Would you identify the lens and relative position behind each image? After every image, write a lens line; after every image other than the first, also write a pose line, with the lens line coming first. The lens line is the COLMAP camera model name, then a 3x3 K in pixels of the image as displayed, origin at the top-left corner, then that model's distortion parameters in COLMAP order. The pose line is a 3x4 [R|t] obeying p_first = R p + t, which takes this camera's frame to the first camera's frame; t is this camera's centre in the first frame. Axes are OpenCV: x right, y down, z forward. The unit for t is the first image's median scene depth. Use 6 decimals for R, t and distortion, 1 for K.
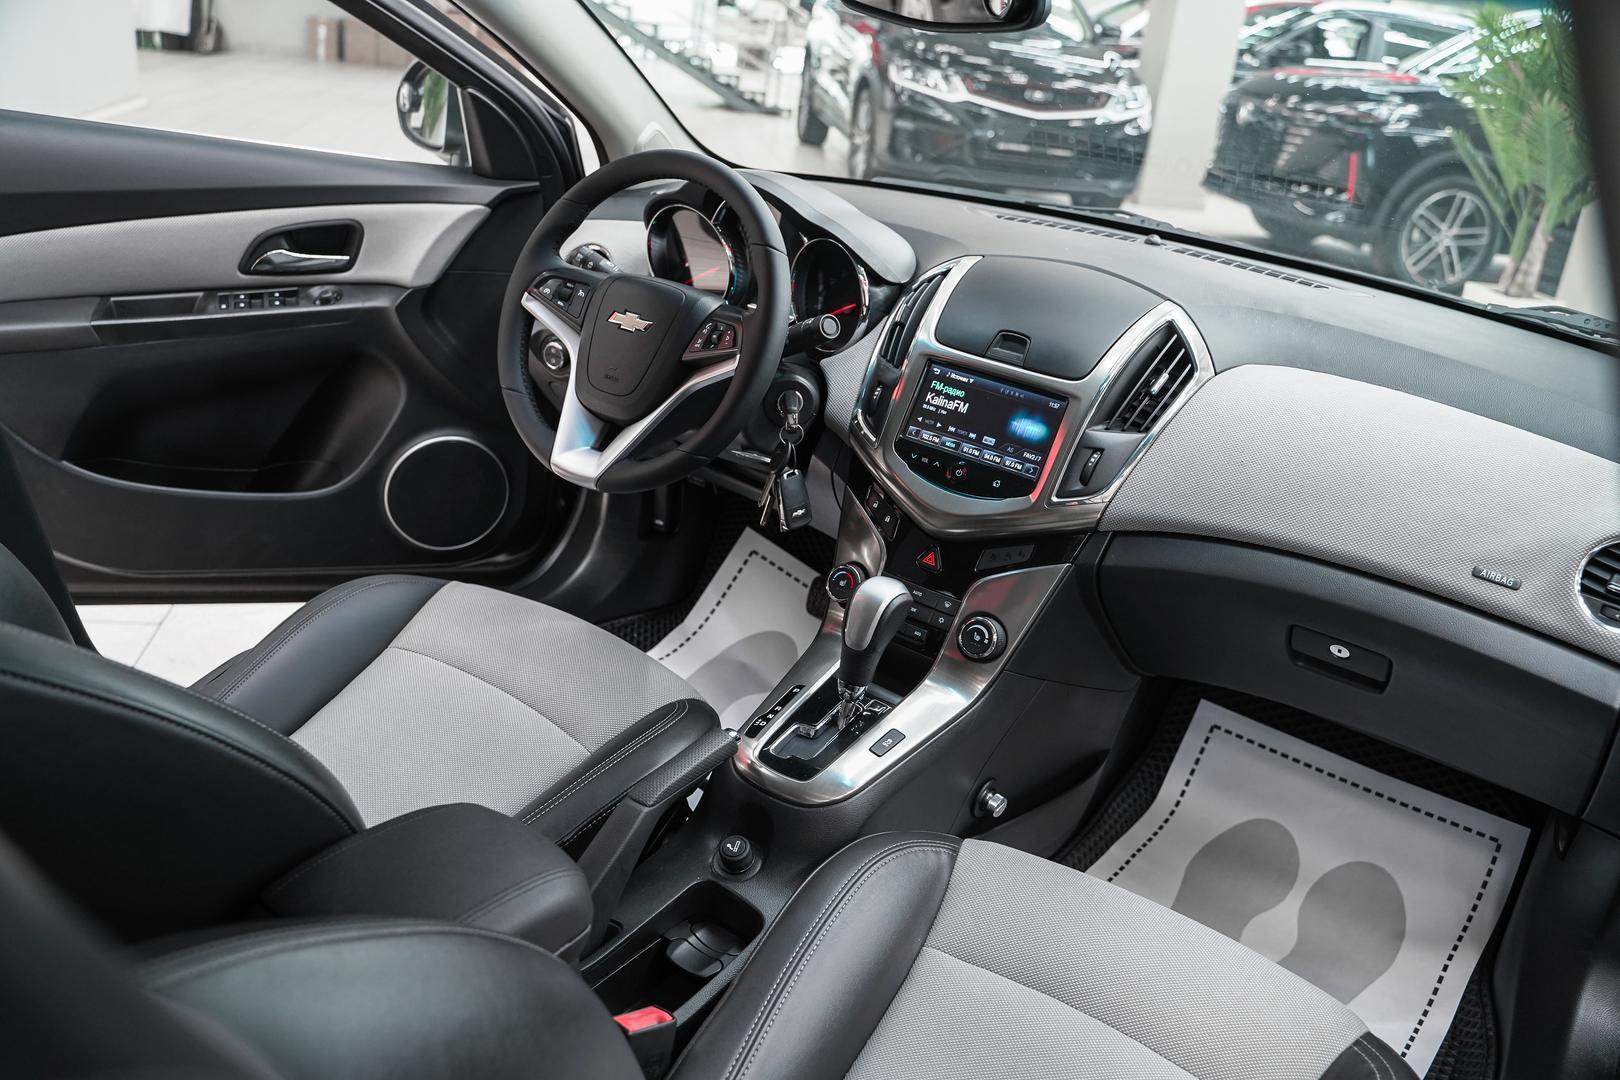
lens RADIAL K [[1314.4, 0, 810.0], [0, 1314.4, 540.0], [0, 0, 1]] dist [-0.135810, 0.115239]
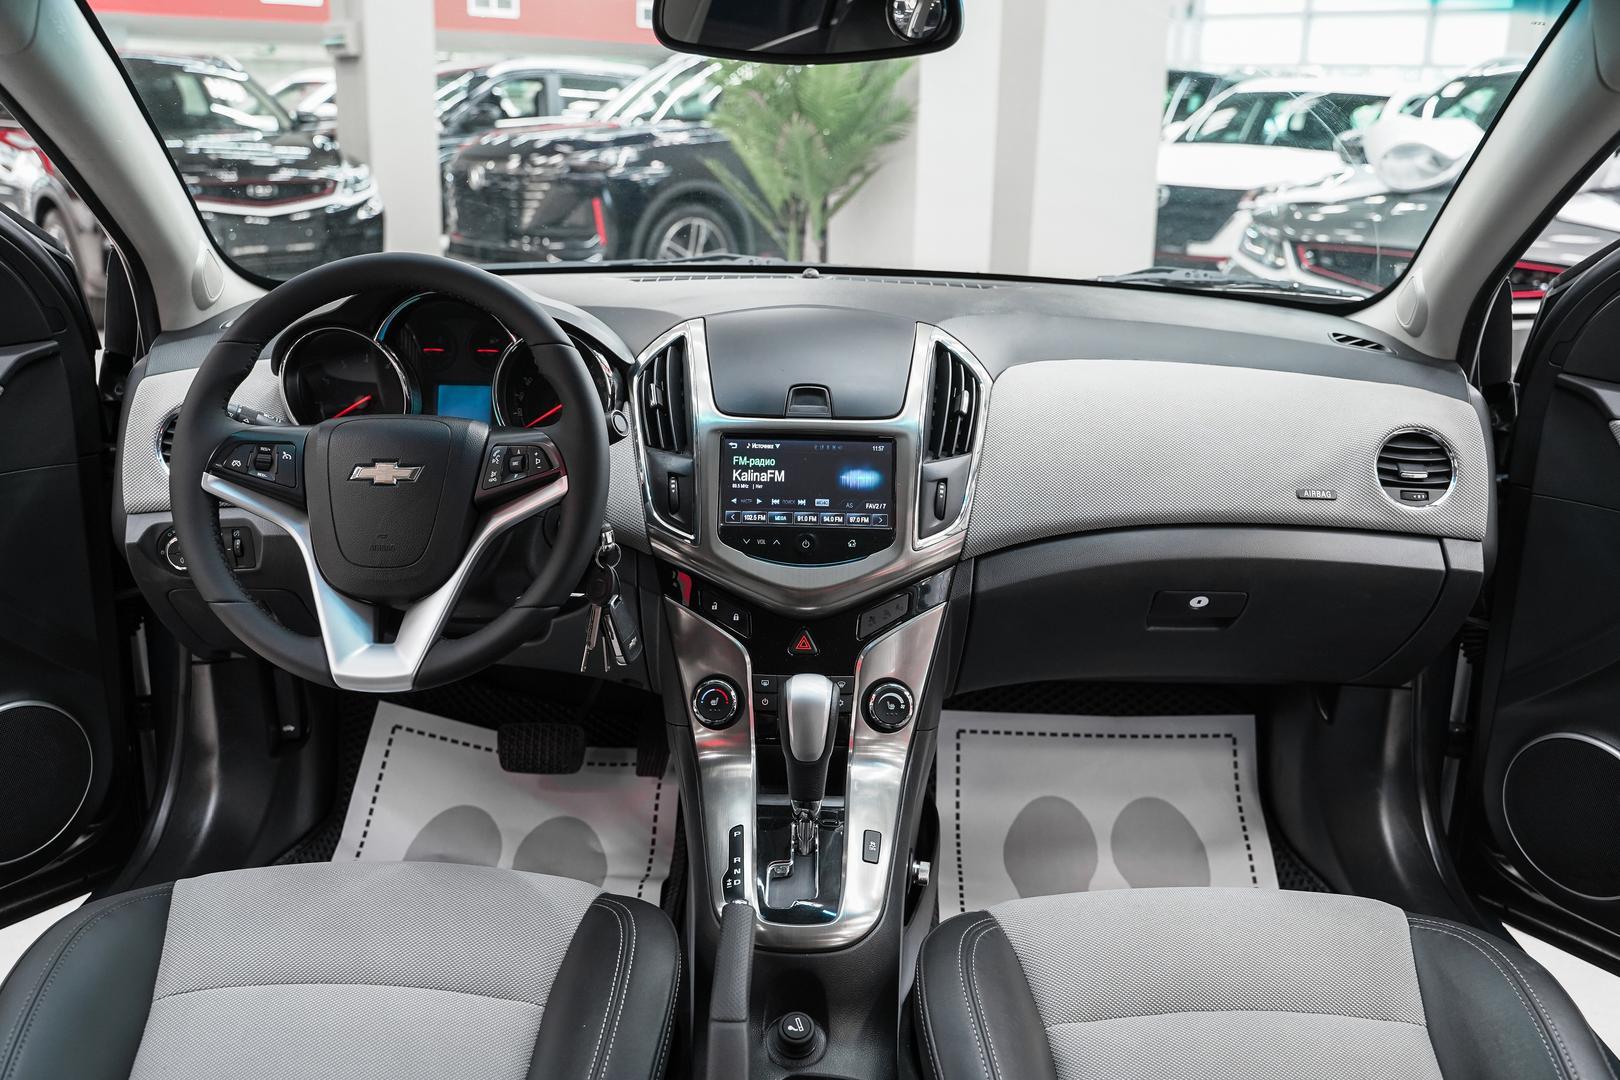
lens RADIAL K [[1331.5, 0, 810.0], [0, 1331.5, 540.0], [0, 0, 1]] dist [-0.131077, 0.133804]
pose [[0.806428, -0.260297, 0.530961, -0.352188], [0.291422, 0.956237, 0.026169, -0.072411], [-0.514536, 0.133631, 0.846992, 0.195447]]
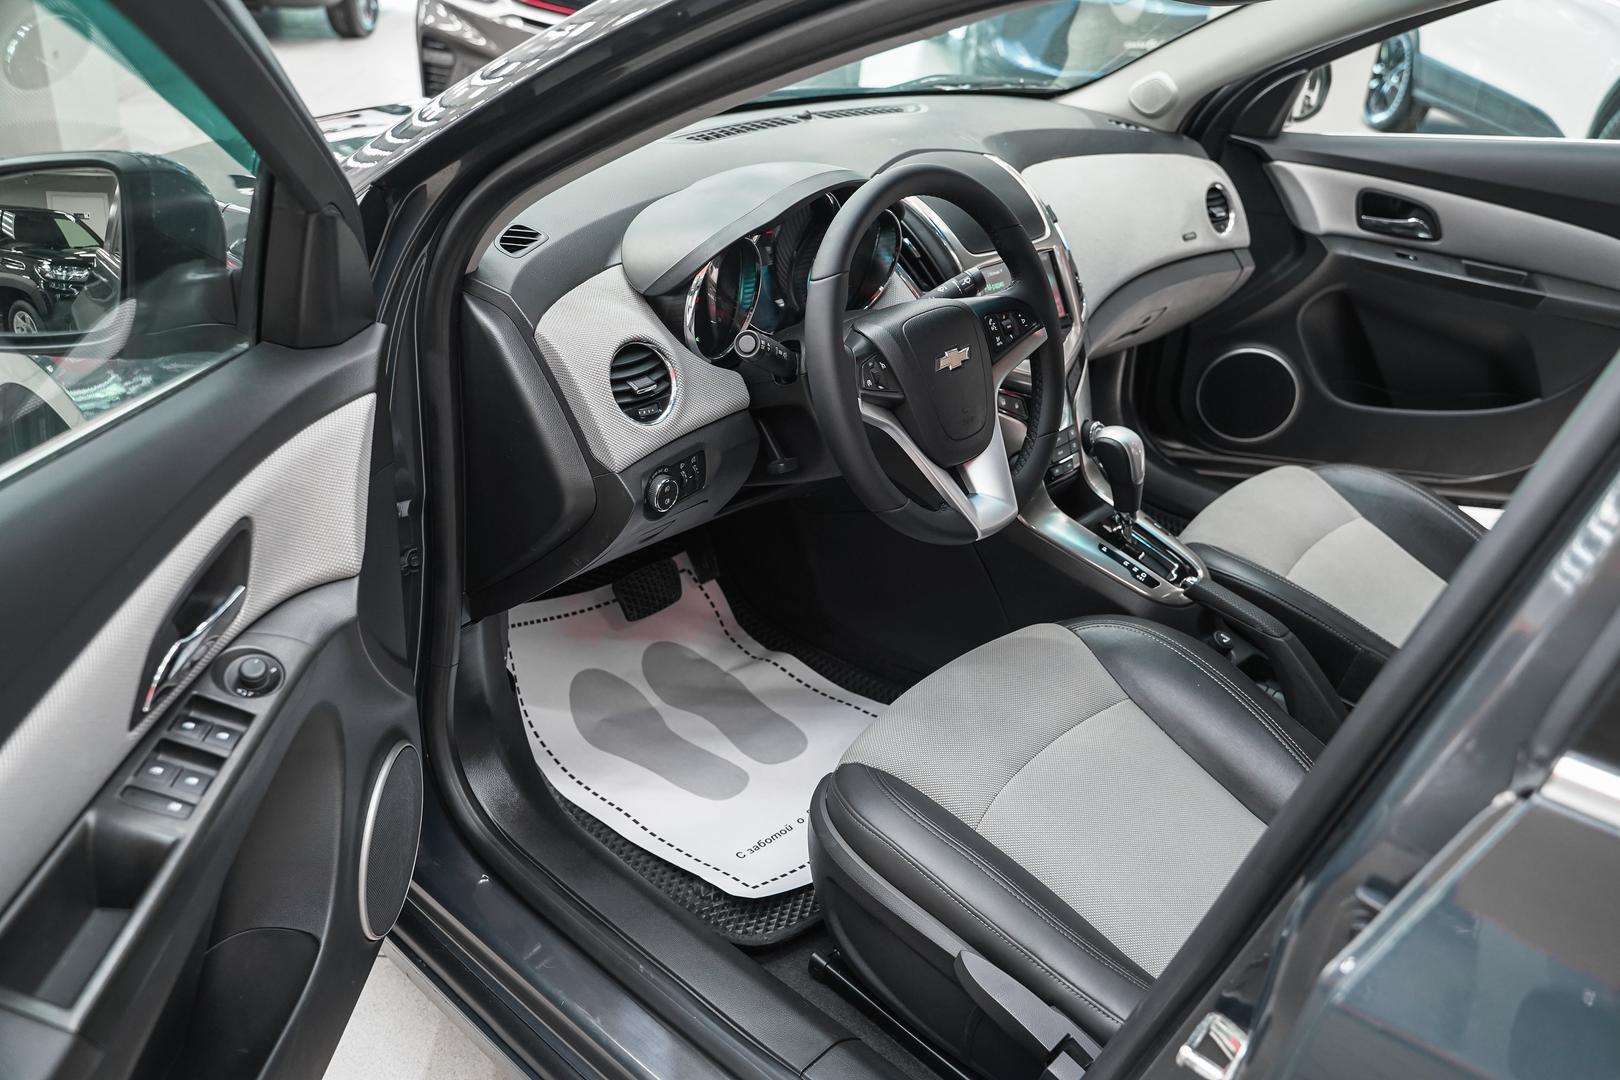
lens RADIAL K [[1331.5, 0, 810.0], [0, 1331.5, 540.0], [0, 0, 1]] dist [-0.131077, 0.133804]
pose [[0.119236, -0.556462, 0.822273, -0.975393], [0.338571, 0.801330, 0.493194, -0.550303], [-0.933355, 0.219592, 0.283949, 0.829613]]
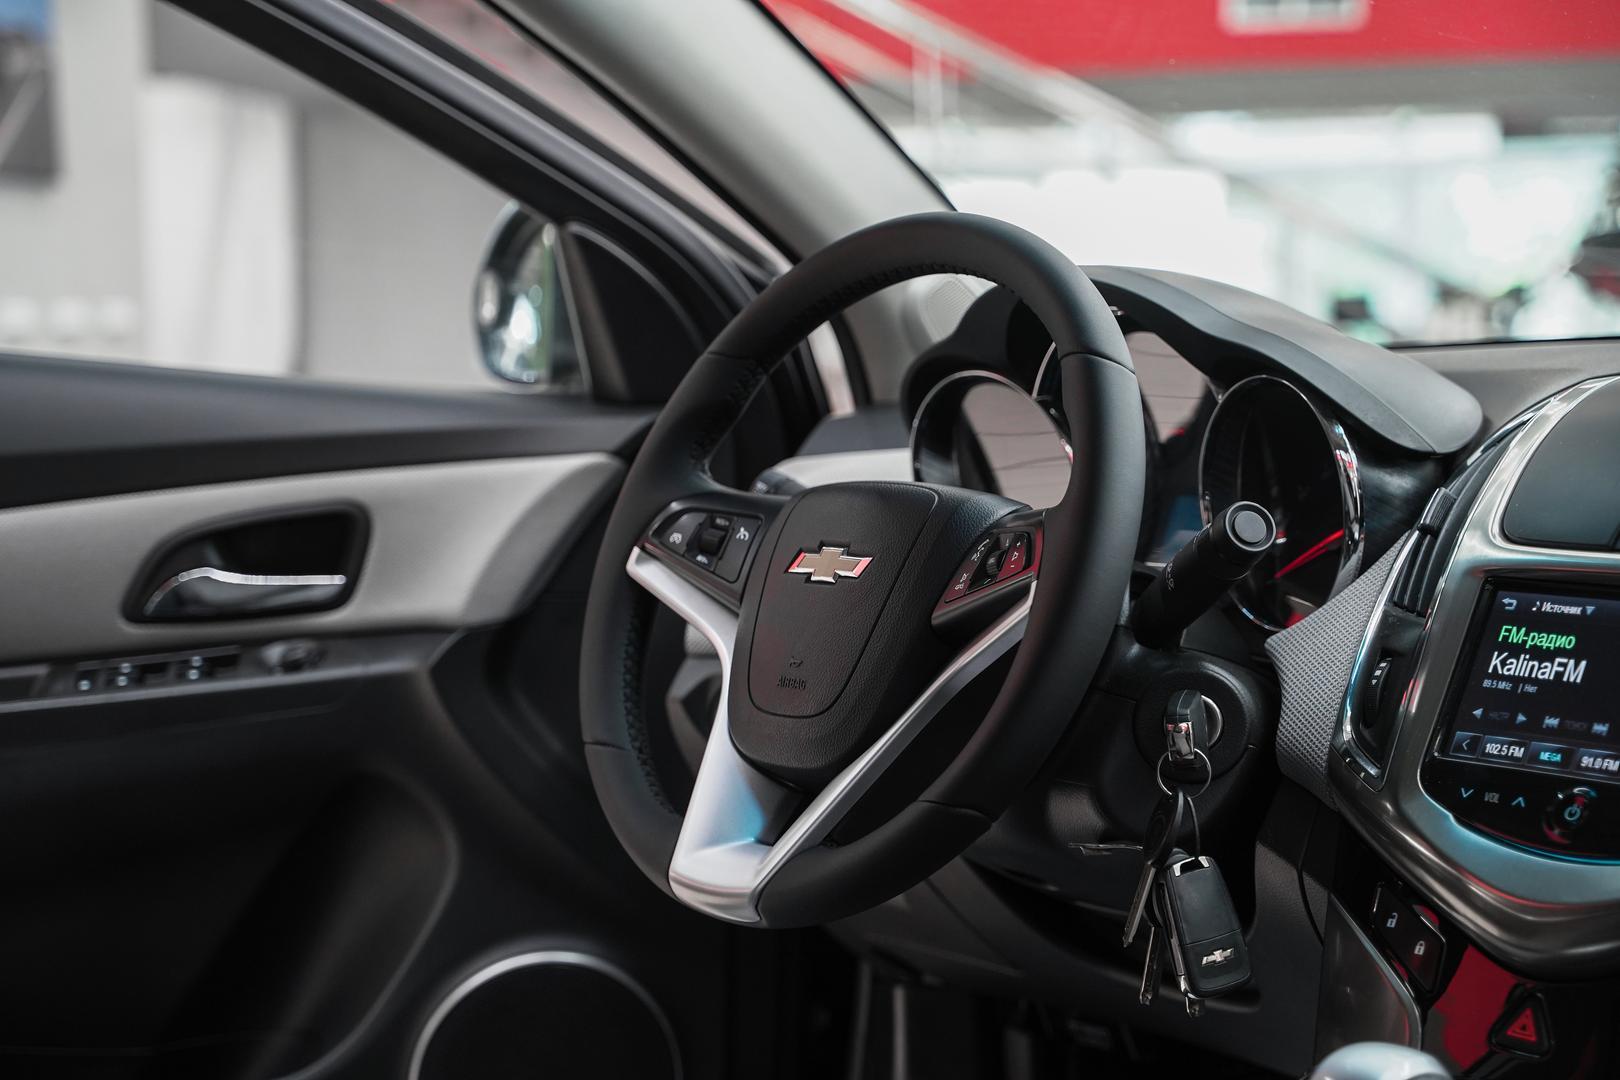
lens RADIAL K [[2894.4, 0, 810.0], [0, 2894.4, 540.0], [0, 0, 1]] dist [0.227625, 0.077872]
pose [[0.961905, -0.095004, -0.256344, 0.120320], [0.004019, 0.942488, -0.334217, 0.168237], [0.273353, 0.320455, 0.906966, 0.047408]]
